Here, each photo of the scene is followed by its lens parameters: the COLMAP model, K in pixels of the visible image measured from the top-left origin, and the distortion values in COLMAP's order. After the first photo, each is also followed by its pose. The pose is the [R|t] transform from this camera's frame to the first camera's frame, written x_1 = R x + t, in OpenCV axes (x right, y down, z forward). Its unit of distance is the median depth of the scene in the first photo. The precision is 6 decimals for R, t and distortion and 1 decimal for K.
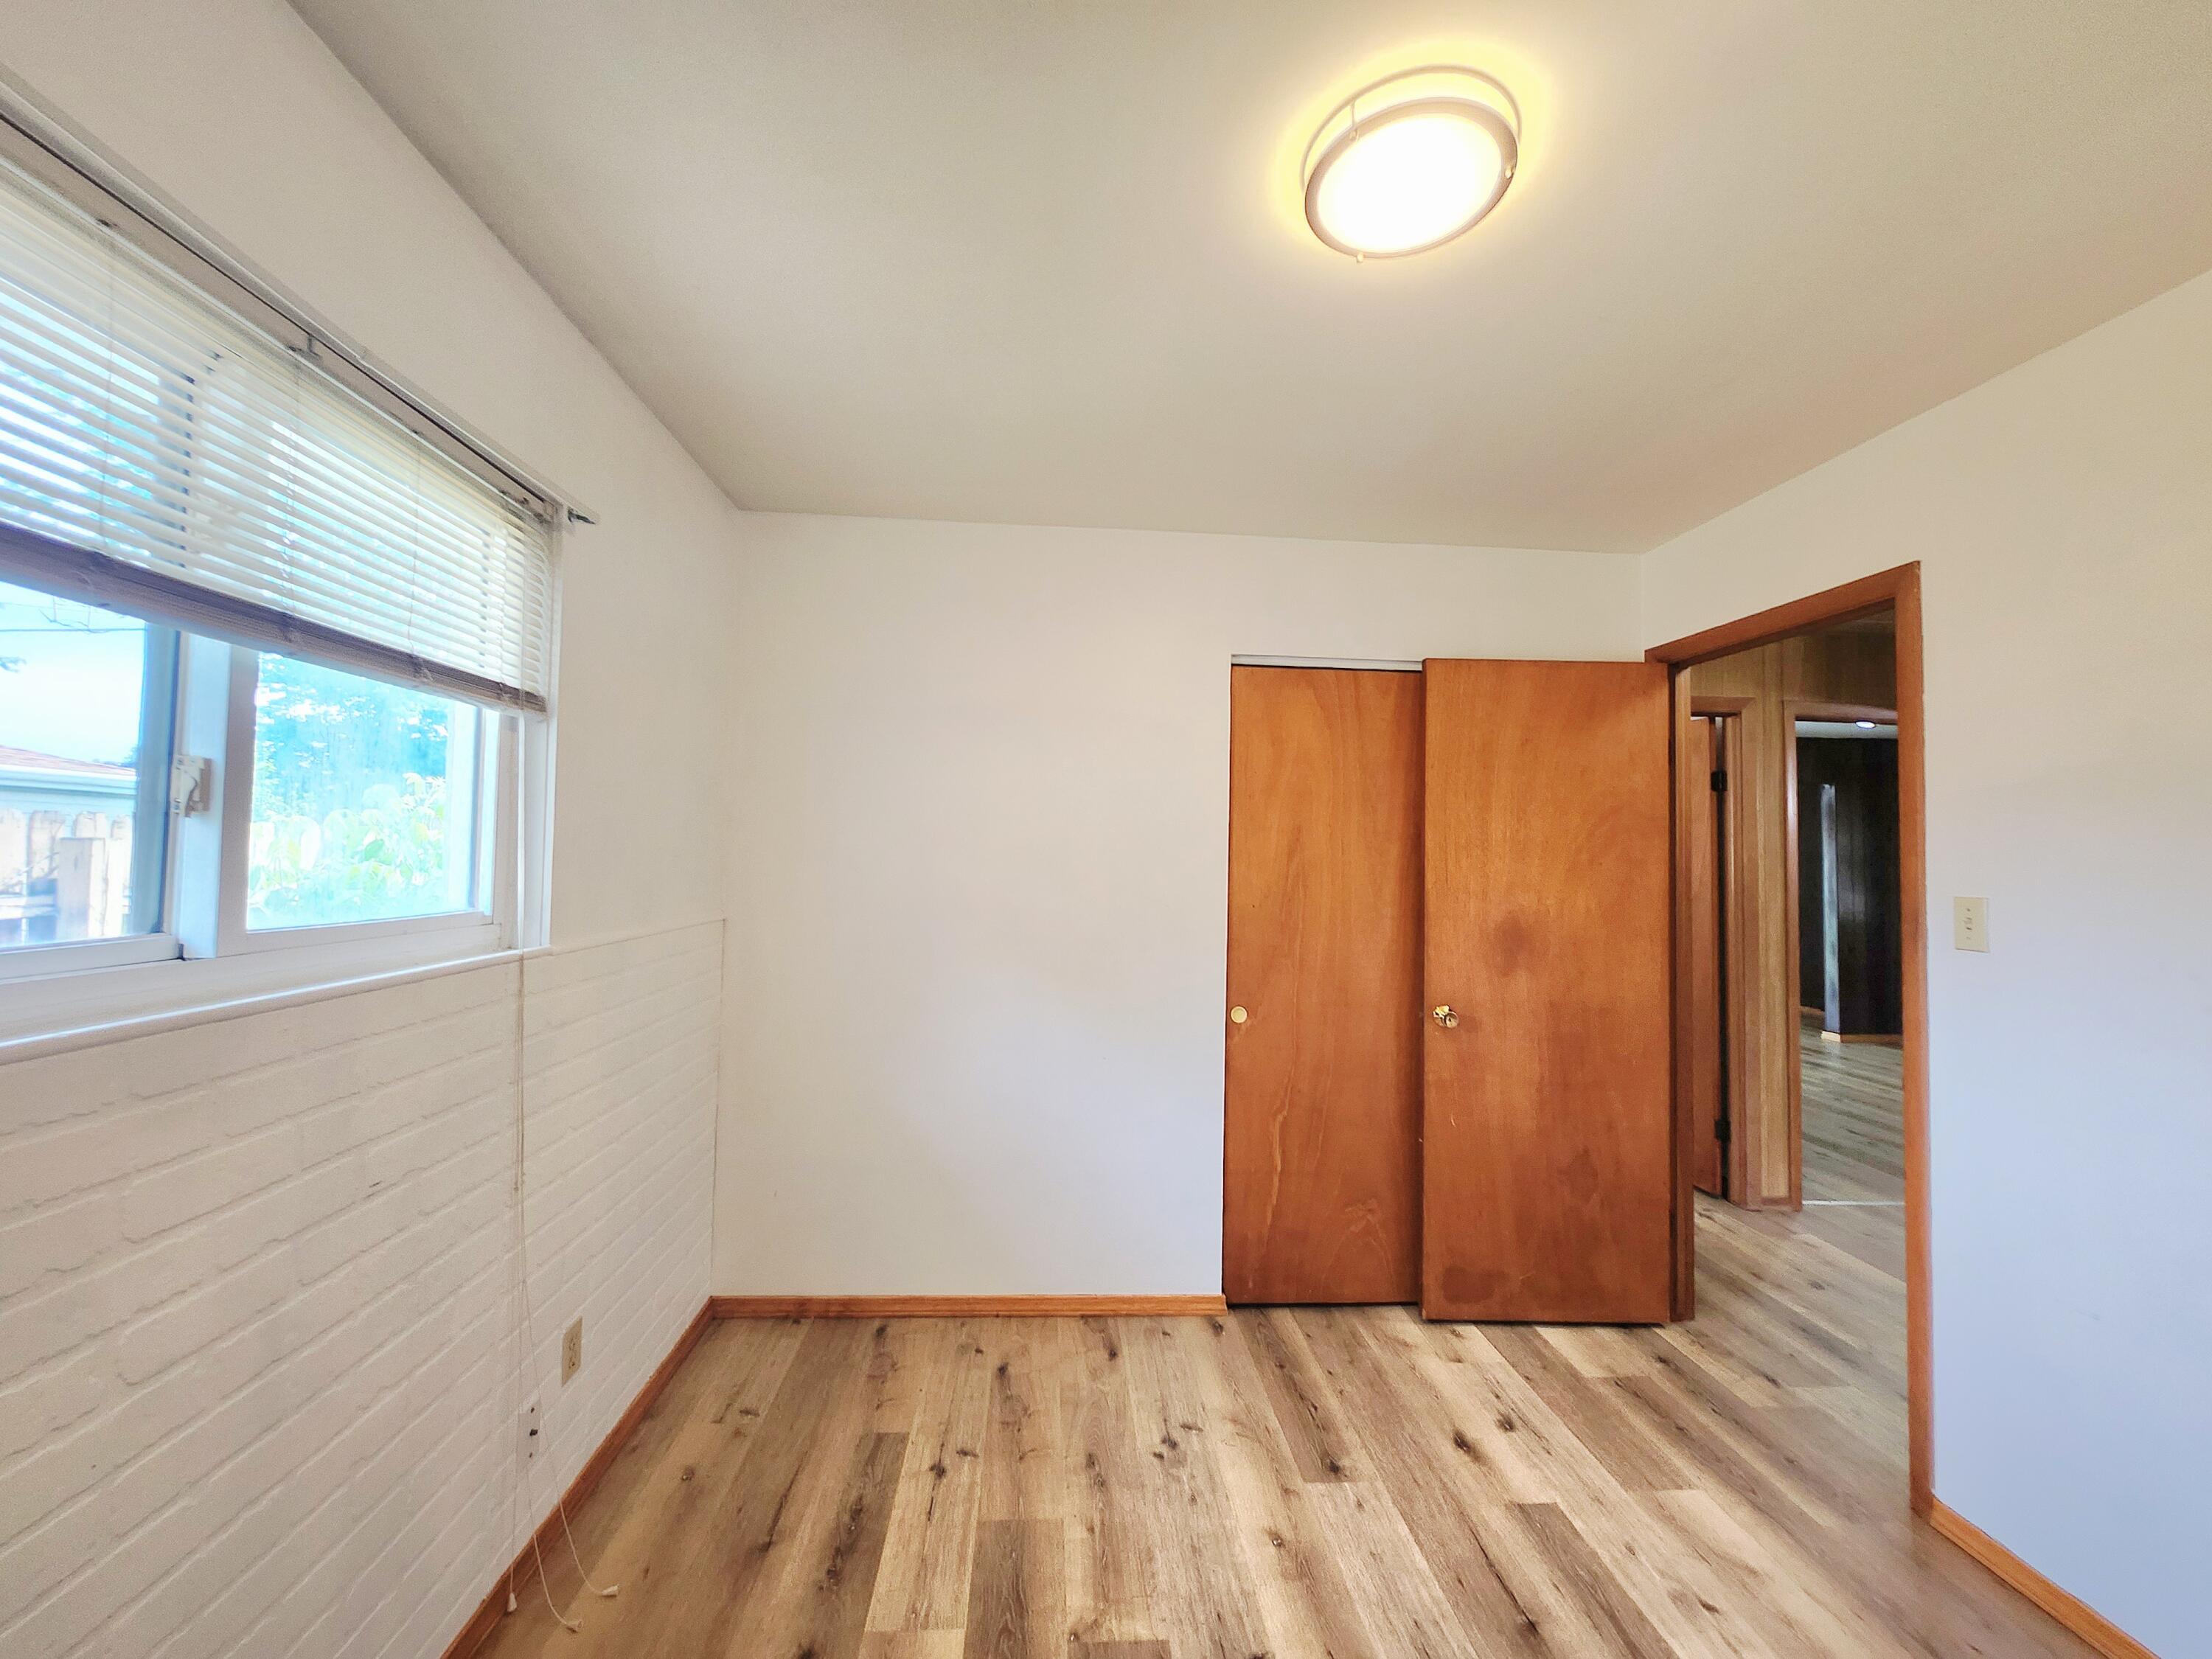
lens RADIAL K [[881.4, 0, 1100.9], [0, 881.4, 820.0], [0, 0, 1]] dist [-0.001680, 0.000266]
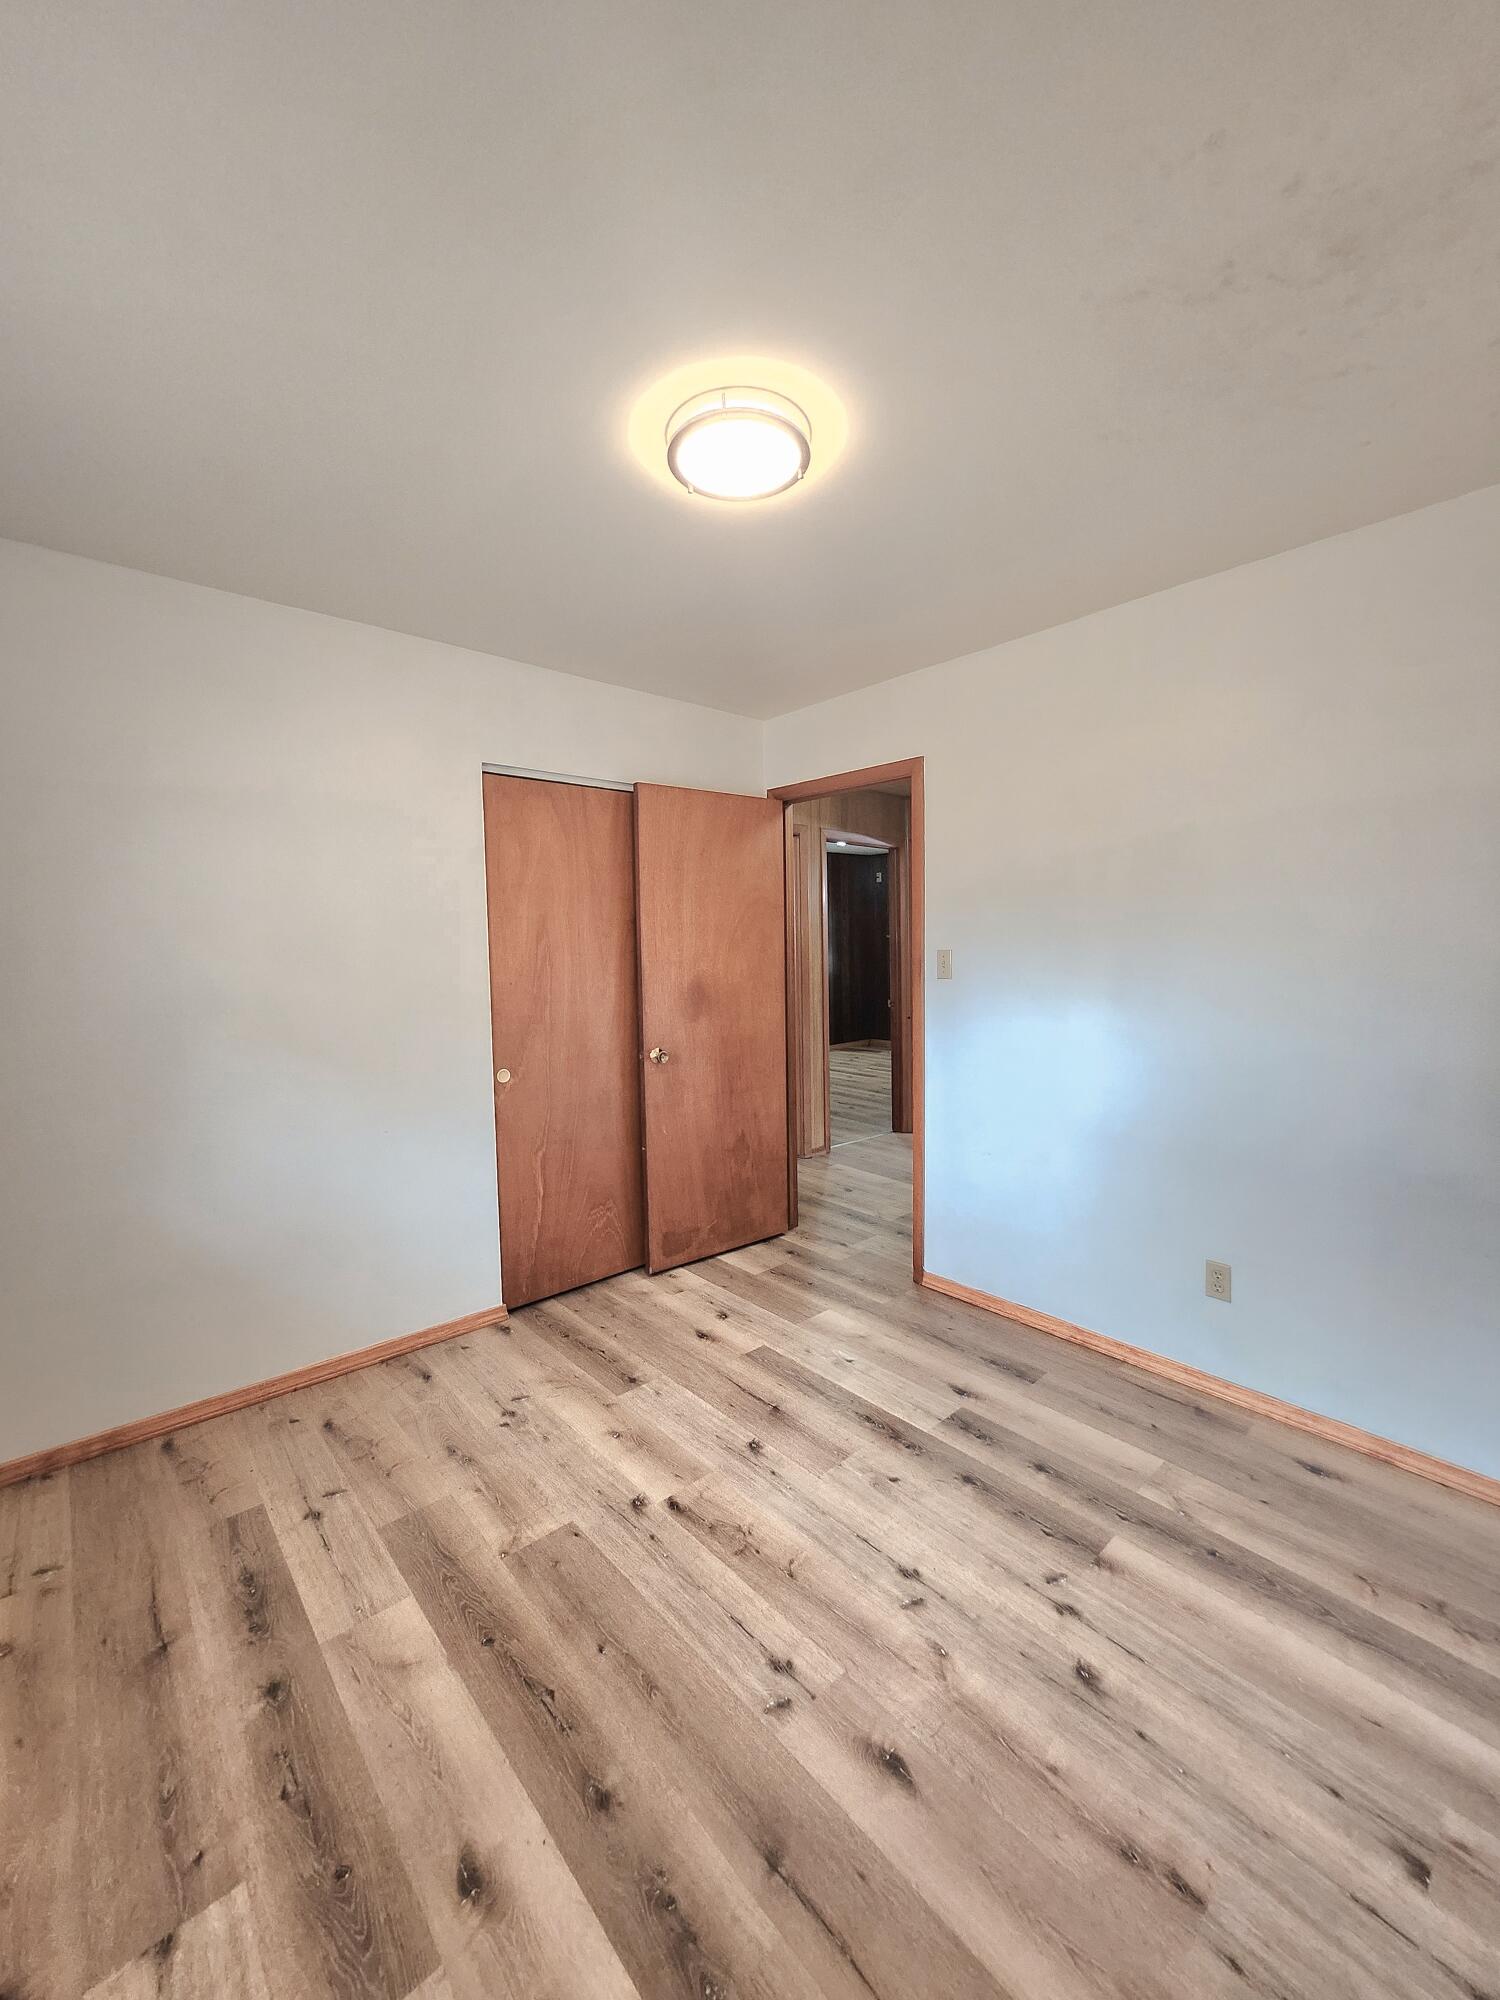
lens RADIAL K [[796.9, 0, 750.0], [0, 796.9, 1000.0], [0, 0, 1]] dist [-0.001680, 0.000266]
pose [[0.786935, -0.076687, 0.612252, -0.242890], [0.009536, 0.993640, 0.112201, 0.002979], [-0.616962, -0.082457, 0.782661, -0.034701]]
